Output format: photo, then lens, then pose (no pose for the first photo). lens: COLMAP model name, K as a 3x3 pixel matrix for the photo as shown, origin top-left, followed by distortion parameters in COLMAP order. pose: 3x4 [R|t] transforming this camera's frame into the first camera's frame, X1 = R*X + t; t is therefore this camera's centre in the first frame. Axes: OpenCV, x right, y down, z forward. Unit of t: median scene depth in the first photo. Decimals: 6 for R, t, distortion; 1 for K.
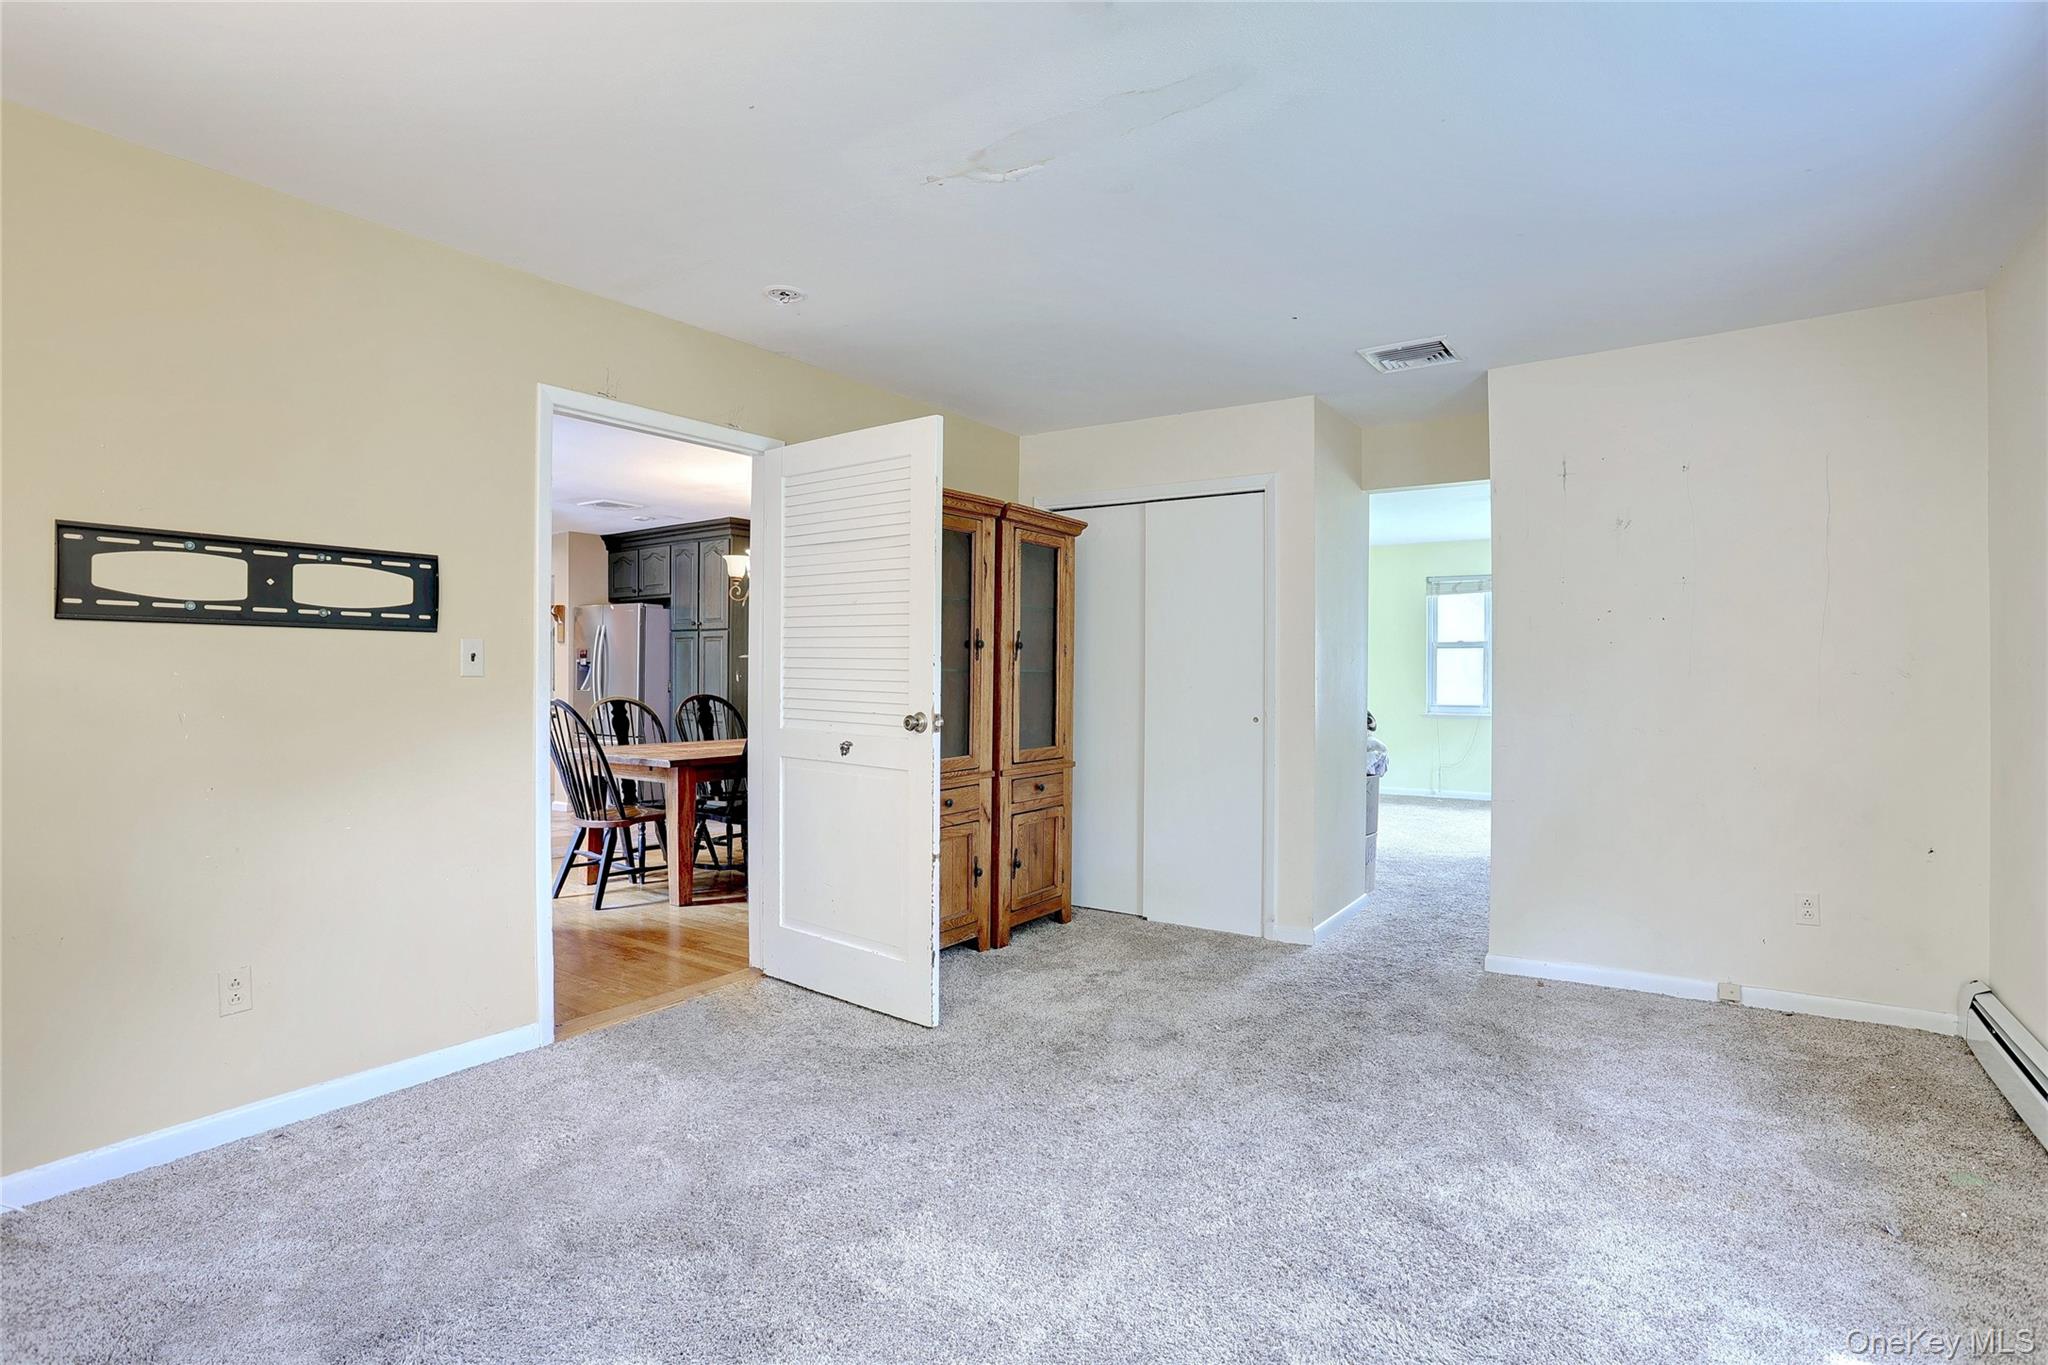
lens RADIAL K [[998.6, 0, 1013.9], [0, 998.6, 673.3], [0, 0, 1]] dist [-0.070333, 0.040154]
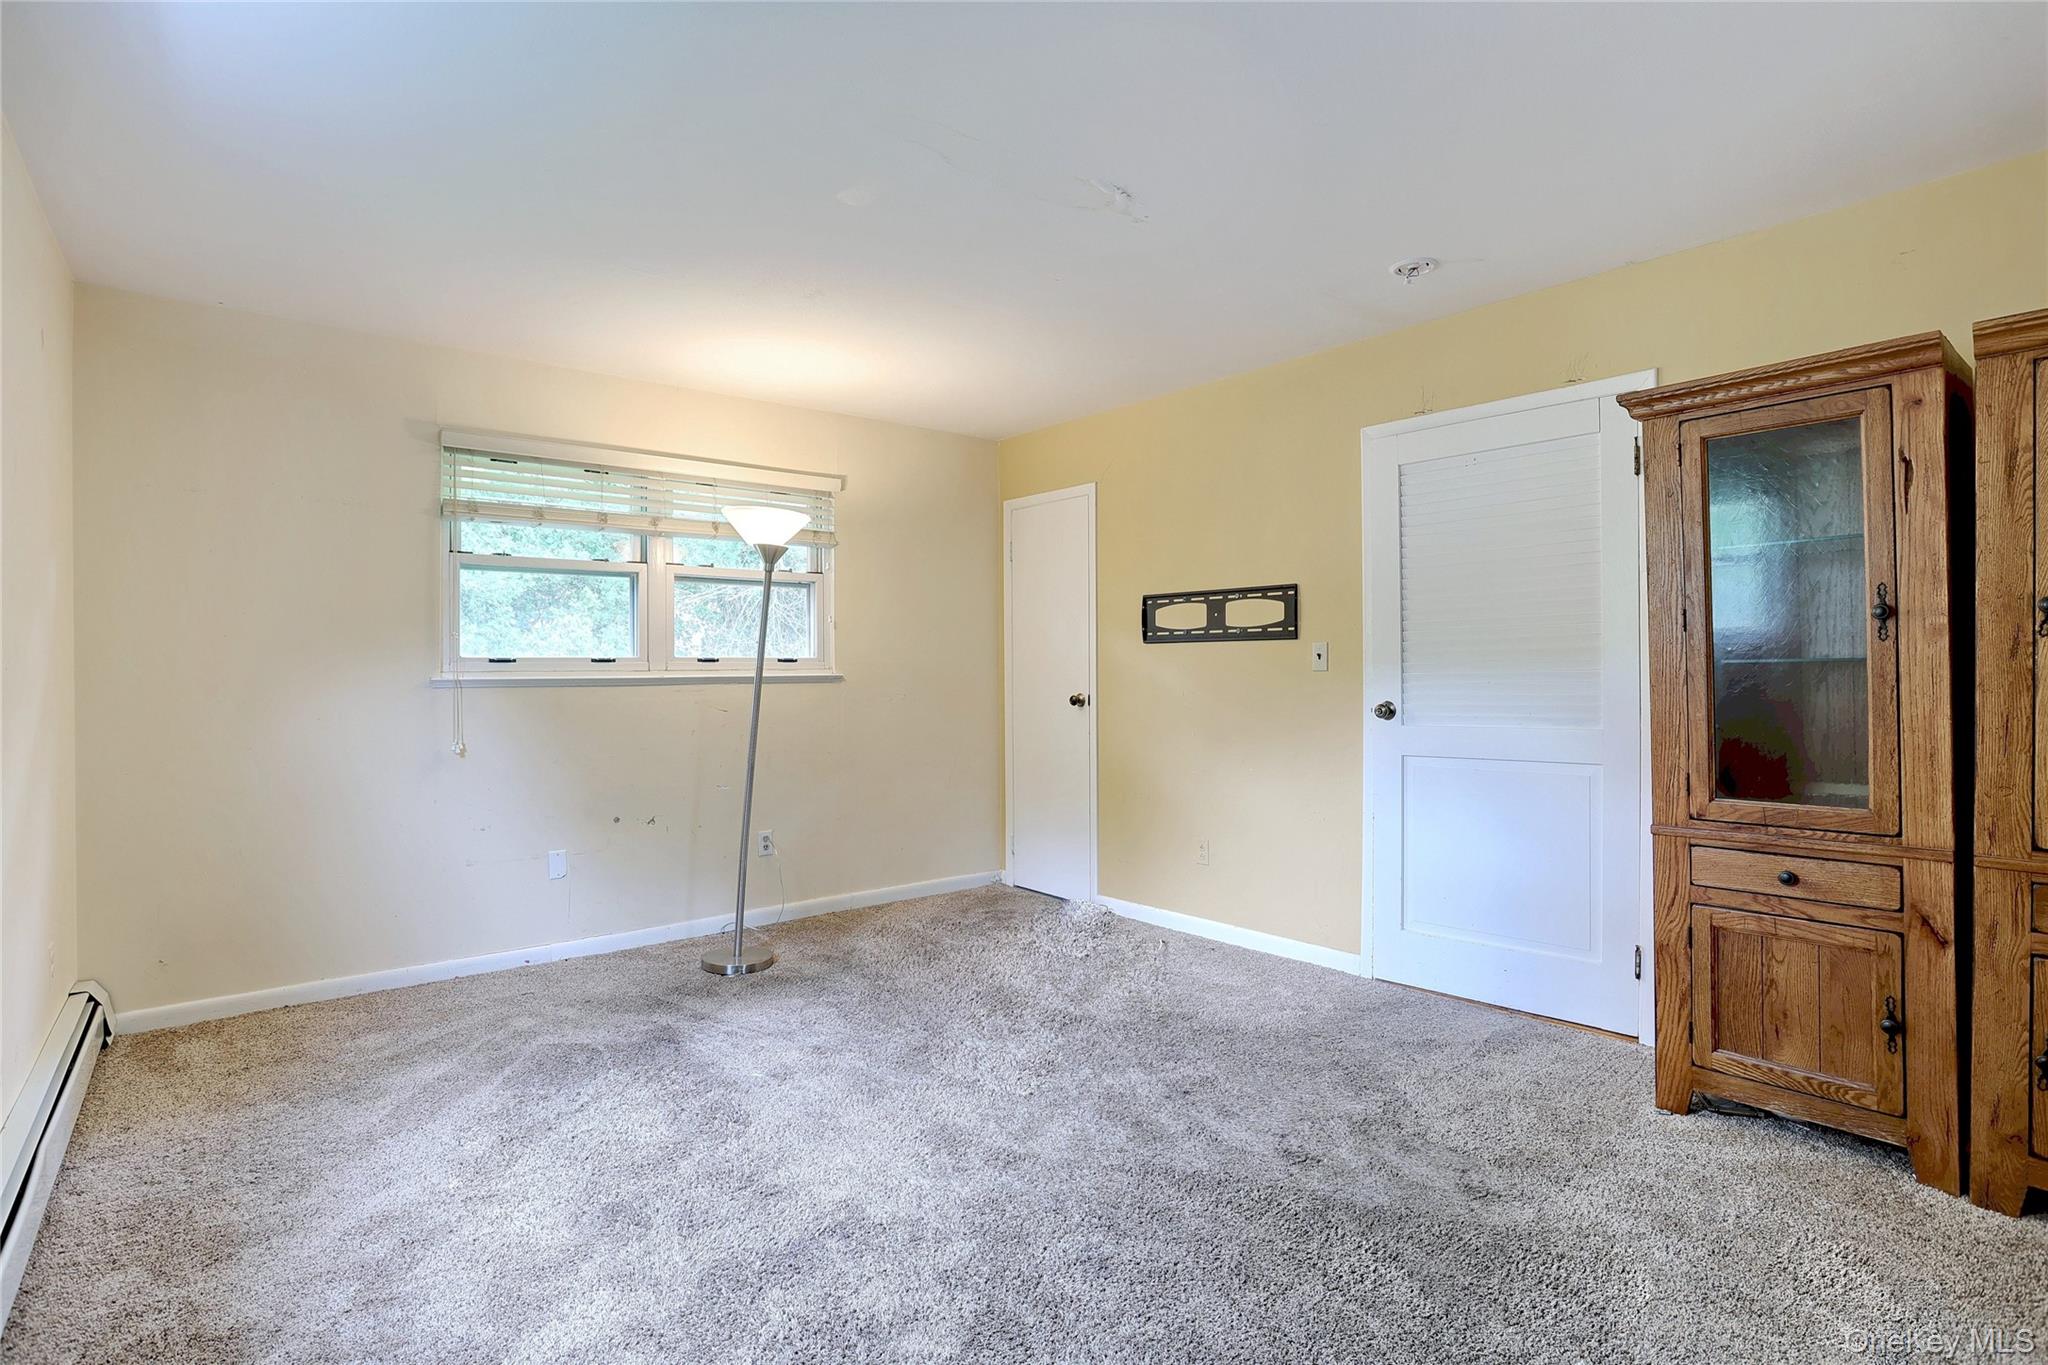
lens RADIAL K [[998.6, 0, 1013.9], [0, 998.6, 673.3], [0, 0, 1]] dist [-0.070333, 0.040154]
pose [[-0.245848, -0.002821, -0.969304, 0.953551], [-0.000483, 0.999996, -0.002788, 0.011537], [0.969308, -0.000217, -0.245849, 1.049366]]
